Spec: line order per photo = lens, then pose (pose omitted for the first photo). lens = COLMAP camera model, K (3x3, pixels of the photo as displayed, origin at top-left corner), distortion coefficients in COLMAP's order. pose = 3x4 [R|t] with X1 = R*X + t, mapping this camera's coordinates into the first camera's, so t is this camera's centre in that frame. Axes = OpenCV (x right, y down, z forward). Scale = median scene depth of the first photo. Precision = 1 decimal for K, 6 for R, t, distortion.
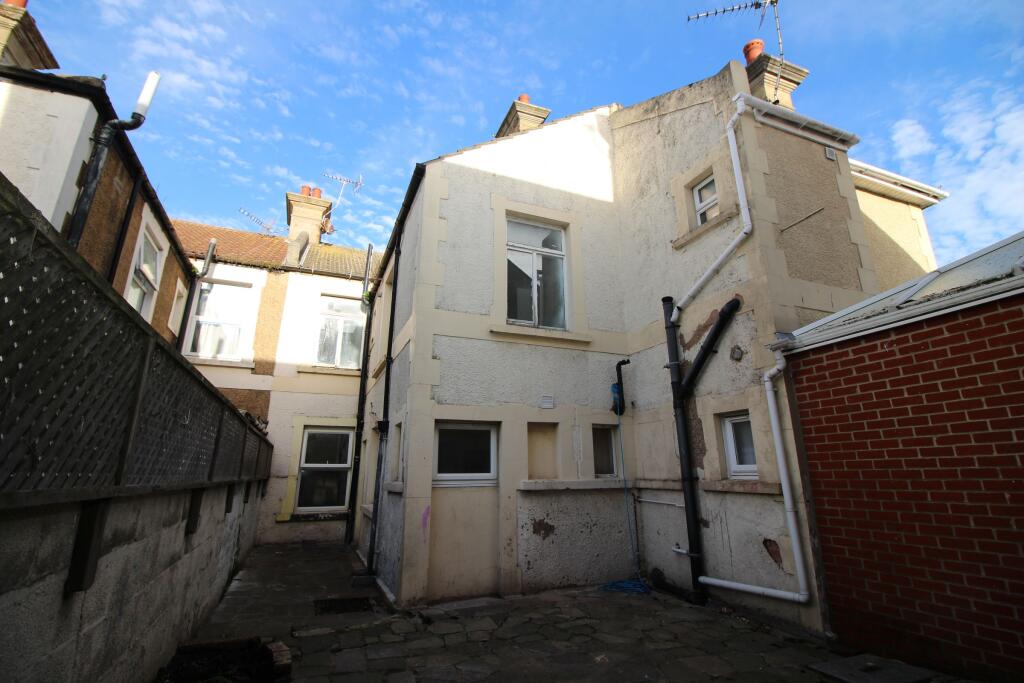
lens RADIAL K [[479.8, 0, 509.6], [0, 479.8, 330.5], [0, 0, 1]] dist [0.000620, -0.014029]
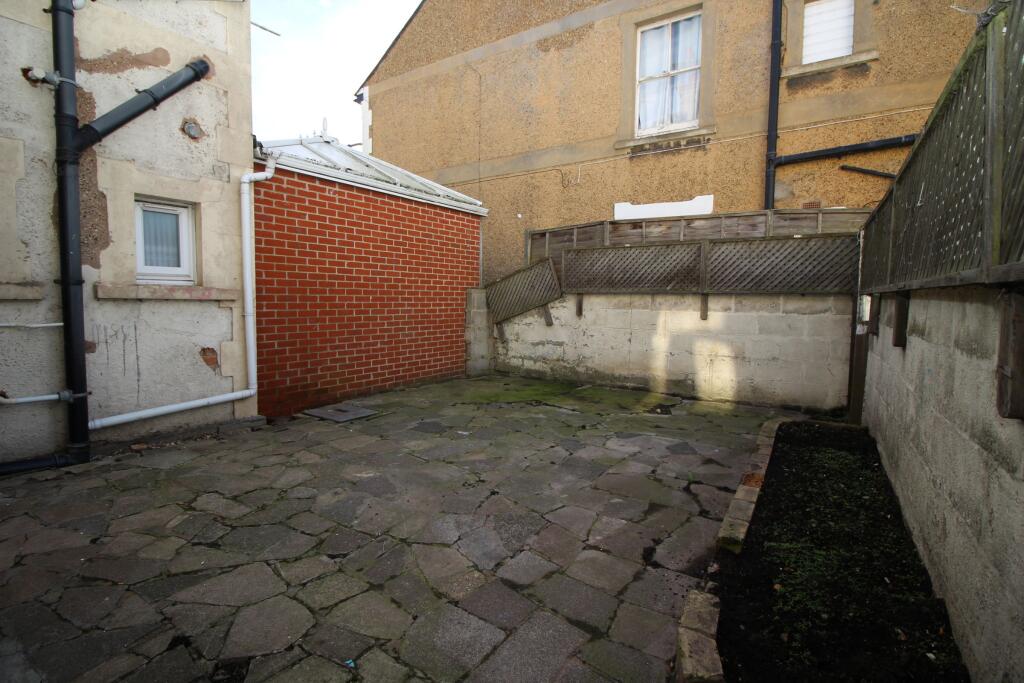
lens RADIAL K [[479.8, 0, 509.6], [0, 479.8, 330.5], [0, 0, 1]] dist [0.000620, -0.014029]
pose [[-0.568596, -0.061740, 0.820297, -0.522143], [-0.245577, 0.964448, -0.097635, 0.344412], [-0.785106, -0.256961, -0.563543, 1.047711]]
